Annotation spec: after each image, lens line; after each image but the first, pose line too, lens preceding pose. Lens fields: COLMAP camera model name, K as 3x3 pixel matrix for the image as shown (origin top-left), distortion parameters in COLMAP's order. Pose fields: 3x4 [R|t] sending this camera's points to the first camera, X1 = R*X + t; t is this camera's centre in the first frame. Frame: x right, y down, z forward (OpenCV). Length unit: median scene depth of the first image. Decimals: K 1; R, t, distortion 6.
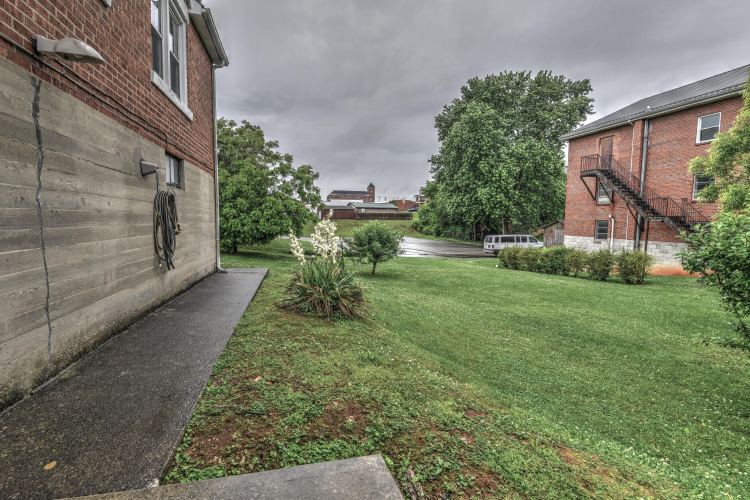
lens RADIAL K [[330.6, 0, 378.2], [0, 330.6, 251.9], [0, 0, 1]] dist [-0.019128, 0.000187]
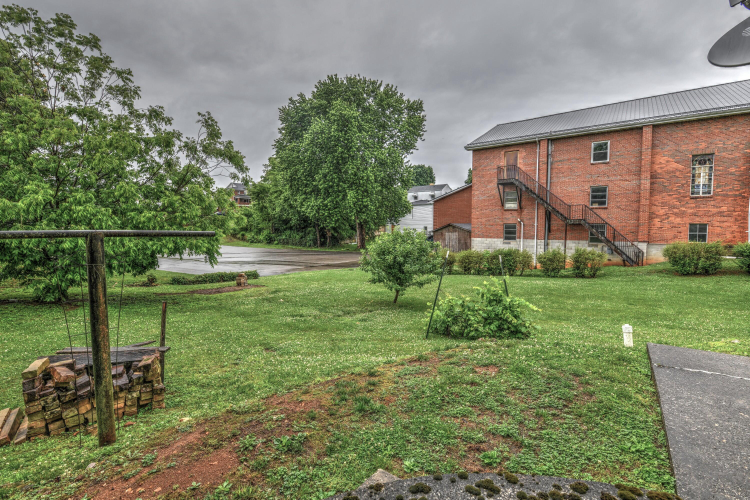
lens RADIAL K [[330.6, 0, 374.1], [0, 330.6, 245.3], [0, 0, 1]] dist [-0.019128, 0.000187]
pose [[0.798790, -0.046213, 0.599832, -0.371257], [0.067503, 0.997634, -0.013032, -0.036994], [-0.597811, 0.050900, 0.800020, 0.362686]]
